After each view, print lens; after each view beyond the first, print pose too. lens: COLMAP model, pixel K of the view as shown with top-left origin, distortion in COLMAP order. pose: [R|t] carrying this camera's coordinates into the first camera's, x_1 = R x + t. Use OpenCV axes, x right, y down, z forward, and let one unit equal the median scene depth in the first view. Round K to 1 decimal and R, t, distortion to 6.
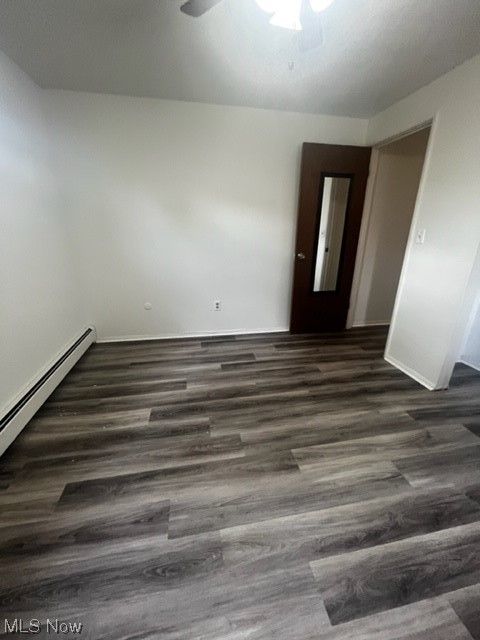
lens RADIAL K [[260.0, 0, 241.0], [0, 260.0, 321.8], [0, 0, 1]] dist [-0.006126, -0.000503]
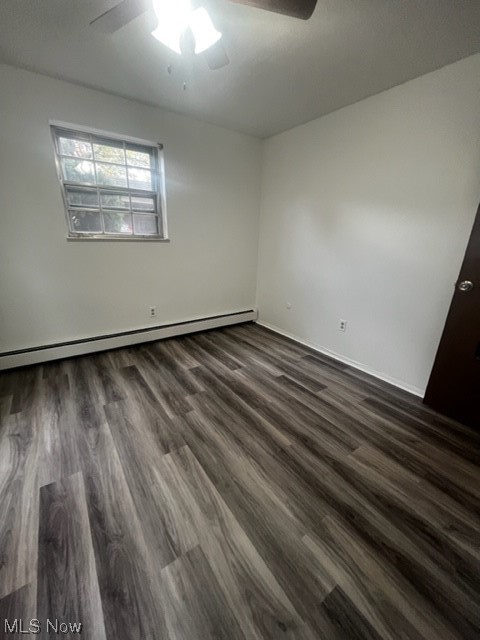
lens RADIAL K [[260.0, 0, 241.0], [0, 260.0, 321.8], [0, 0, 1]] dist [-0.006126, -0.000503]
pose [[0.413155, 0.290937, -0.862936, 0.884991], [-0.334281, 0.929895, 0.153466, -0.161201], [0.847089, 0.225058, 0.481445, 0.501396]]
